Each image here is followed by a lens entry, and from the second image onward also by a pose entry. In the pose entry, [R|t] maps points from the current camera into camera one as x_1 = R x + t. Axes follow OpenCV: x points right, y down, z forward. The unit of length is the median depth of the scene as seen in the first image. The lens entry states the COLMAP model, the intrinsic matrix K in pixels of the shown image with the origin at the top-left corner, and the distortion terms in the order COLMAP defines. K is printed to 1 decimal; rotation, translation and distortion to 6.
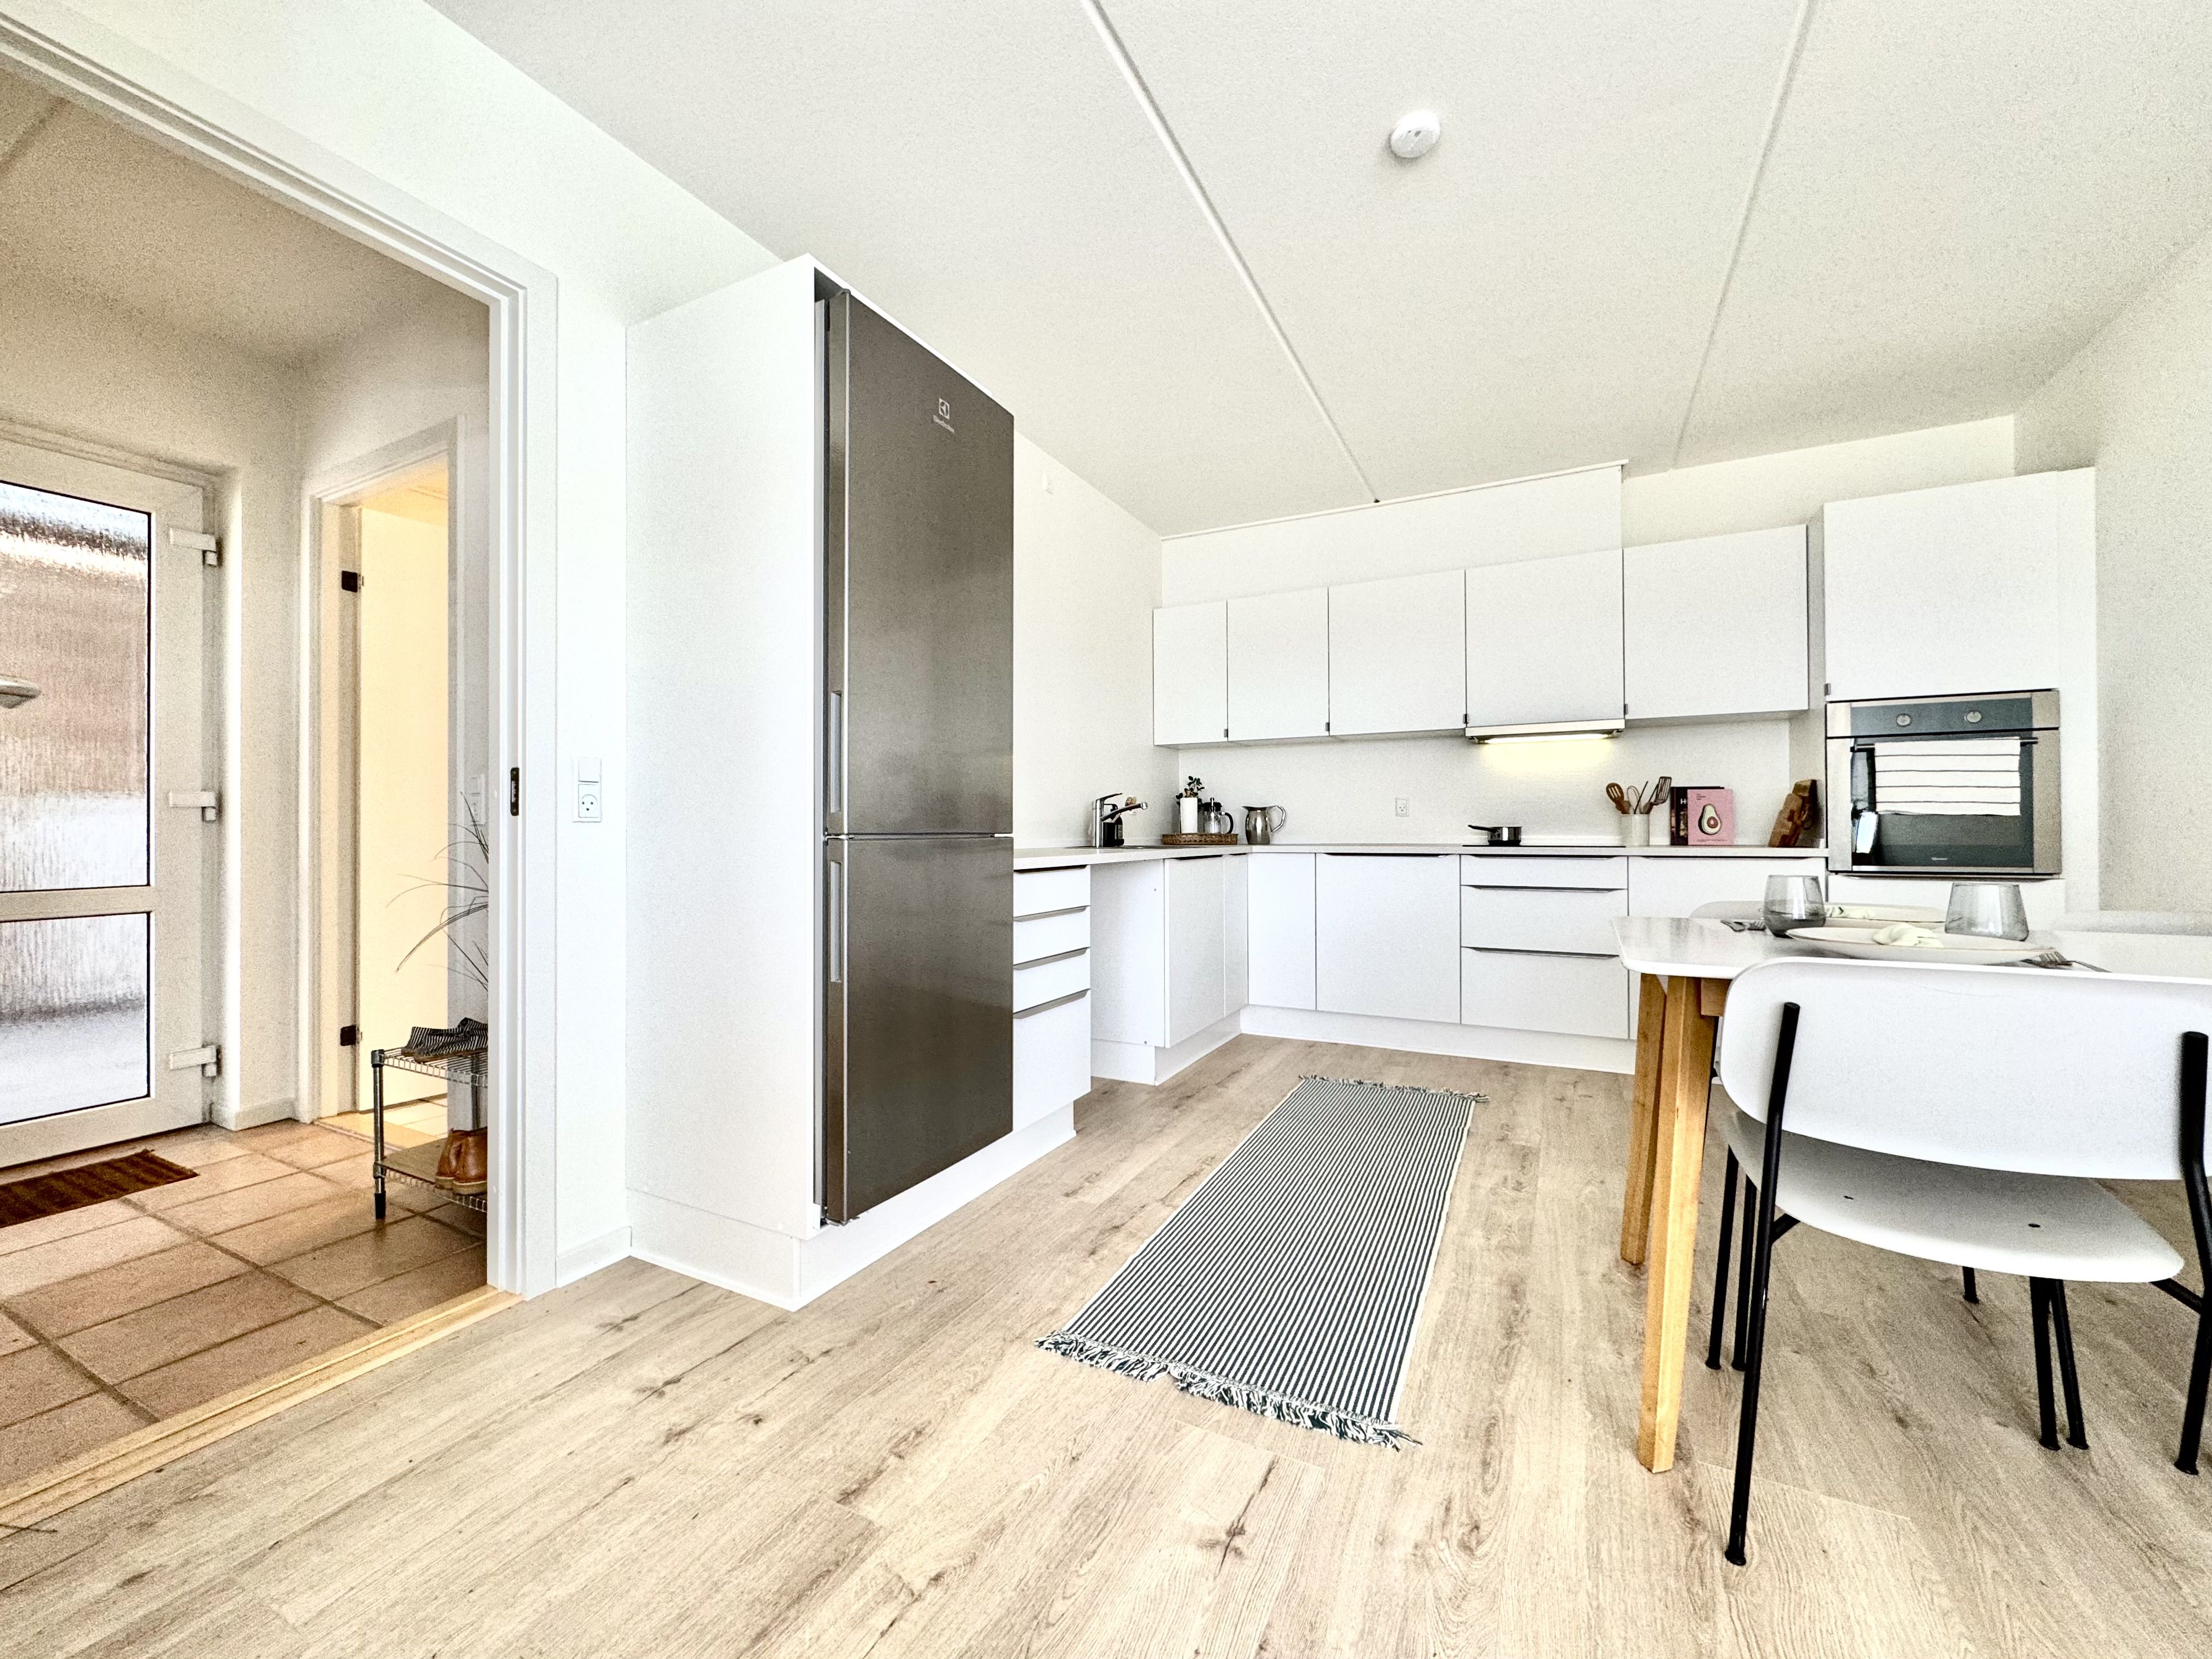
lens RADIAL K [[874.2, 0, 1098.6], [0, 874.2, 836.0], [0, 0, 1]] dist [-0.001471, -0.000165]
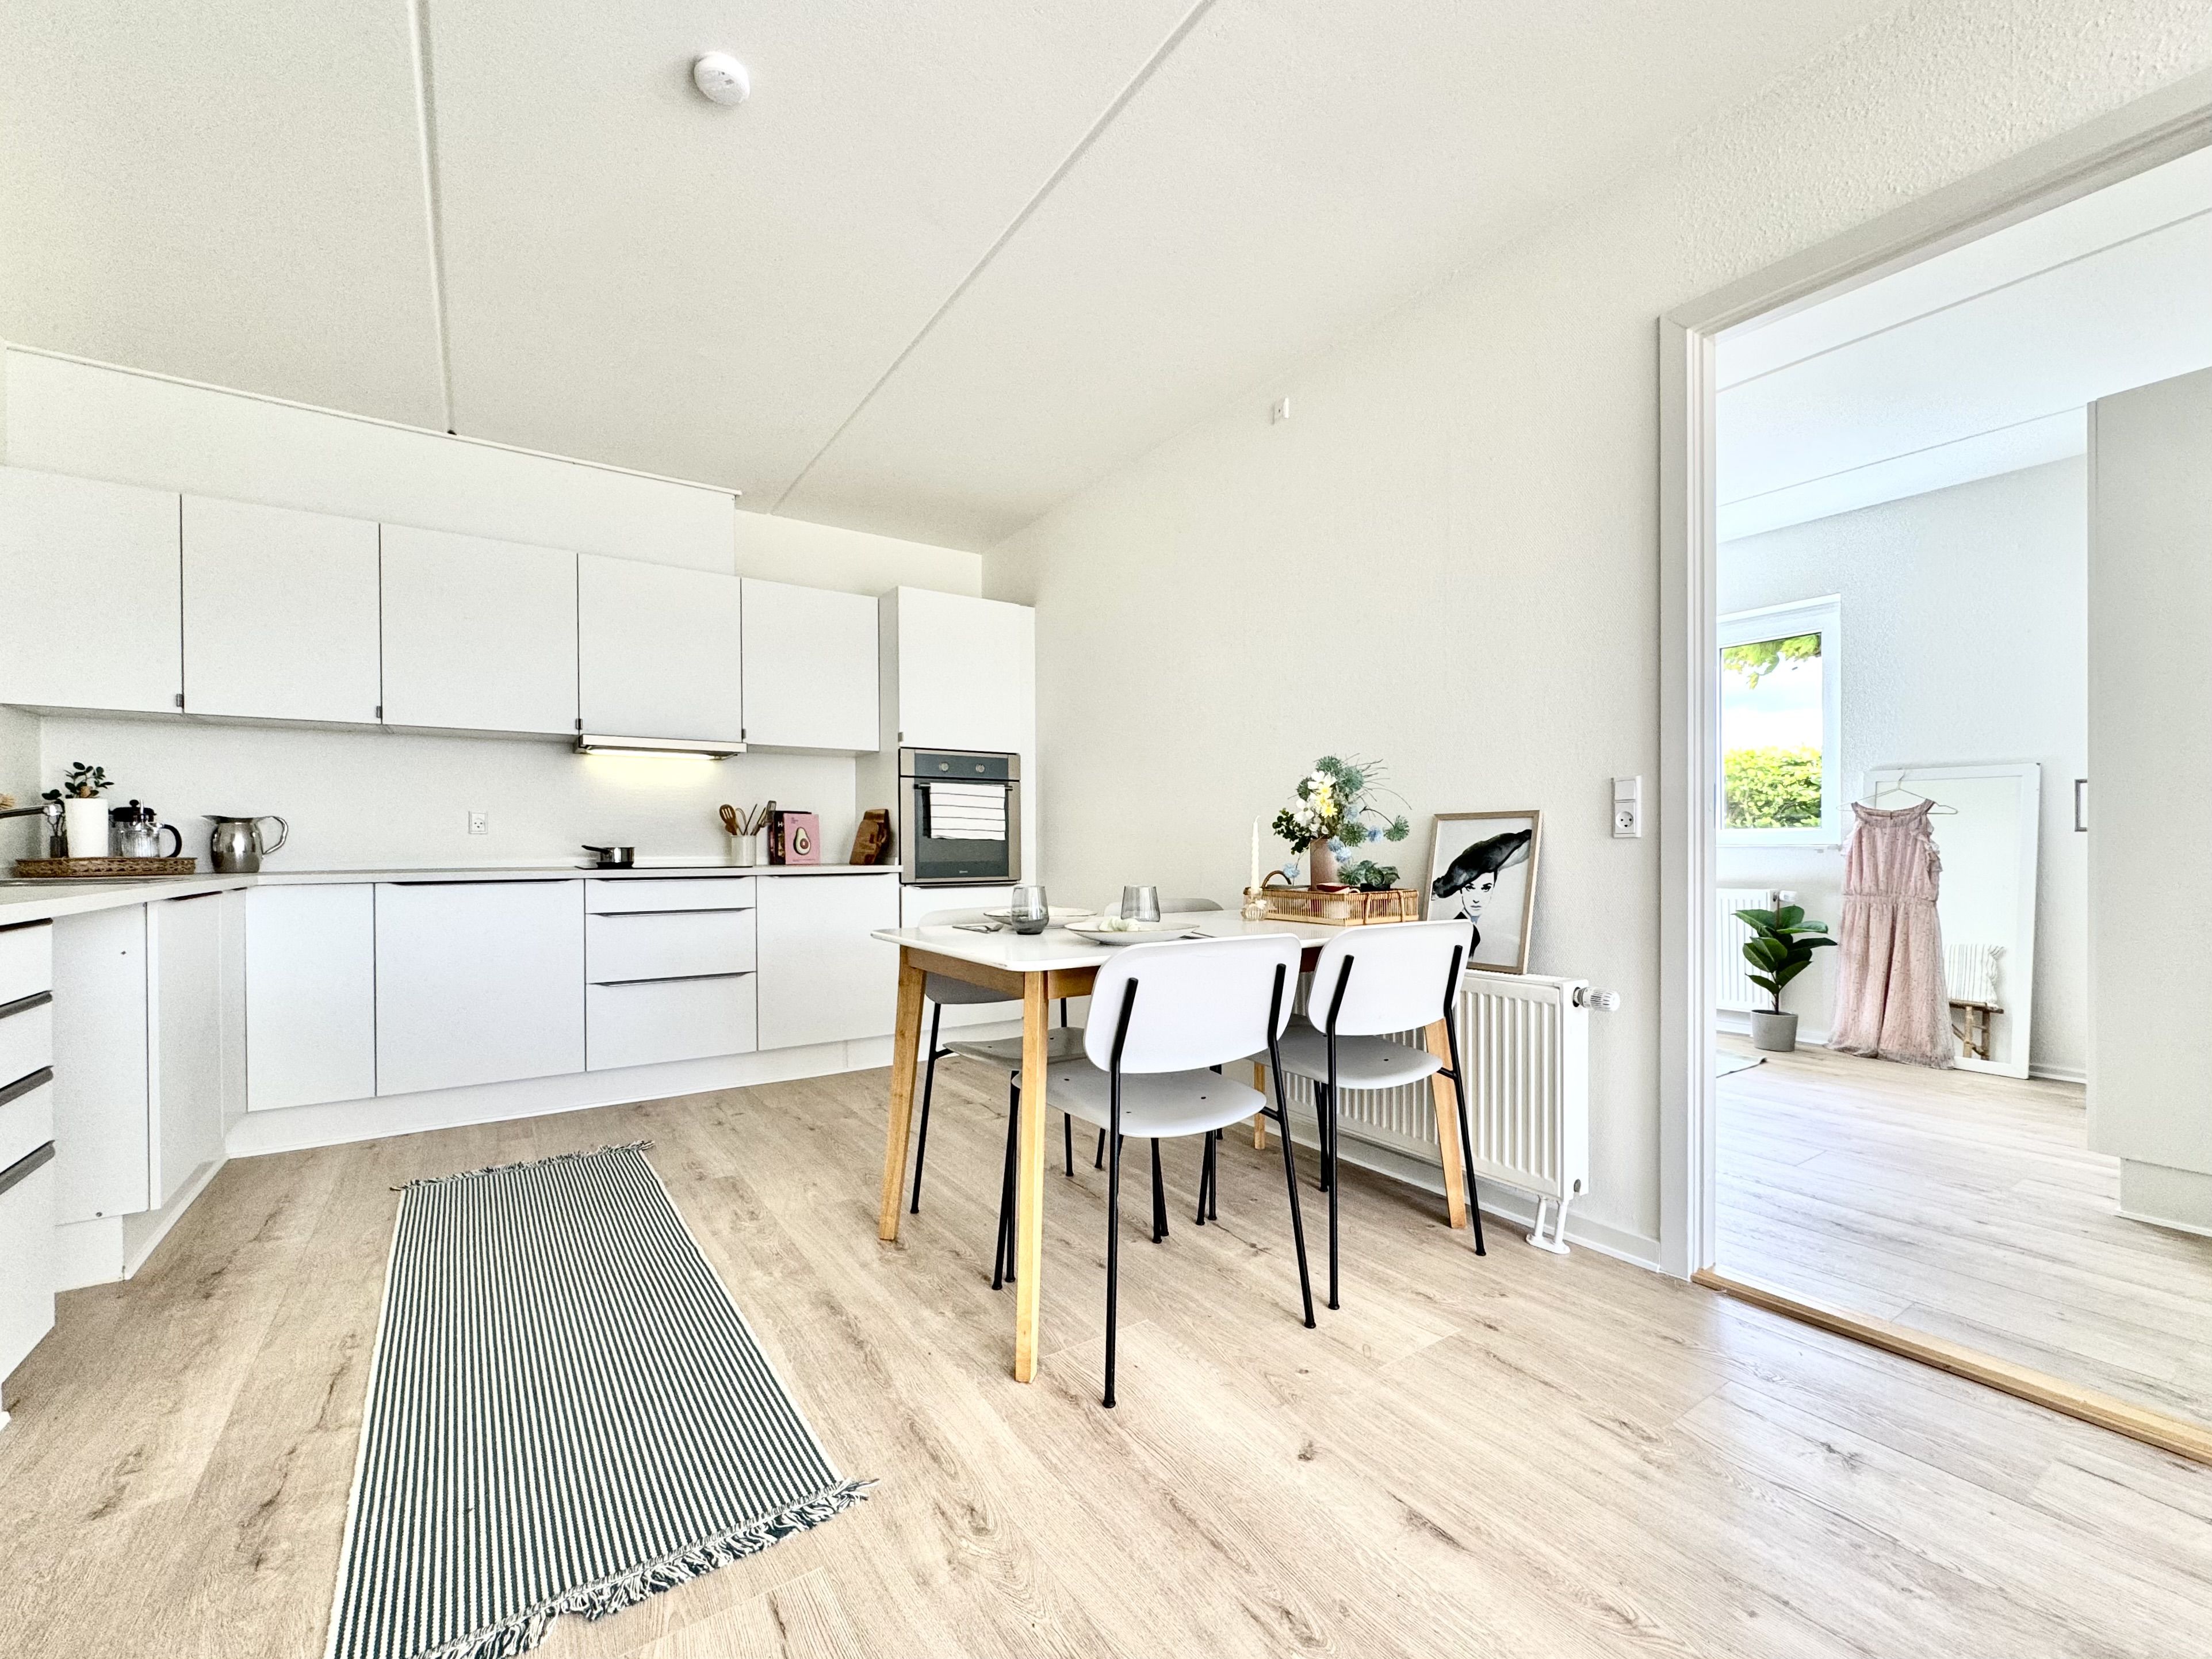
lens RADIAL K [[930.0, 0, 1083.9], [0, 930.0, 860.7], [0, 0, 1]] dist [-0.000862, 0.000287]
pose [[0.482386, -0.011688, 0.875881, -0.204273], [0.007425, 0.999930, 0.009254, -0.002638], [-0.875927, 0.002039, 0.482439, 0.141707]]
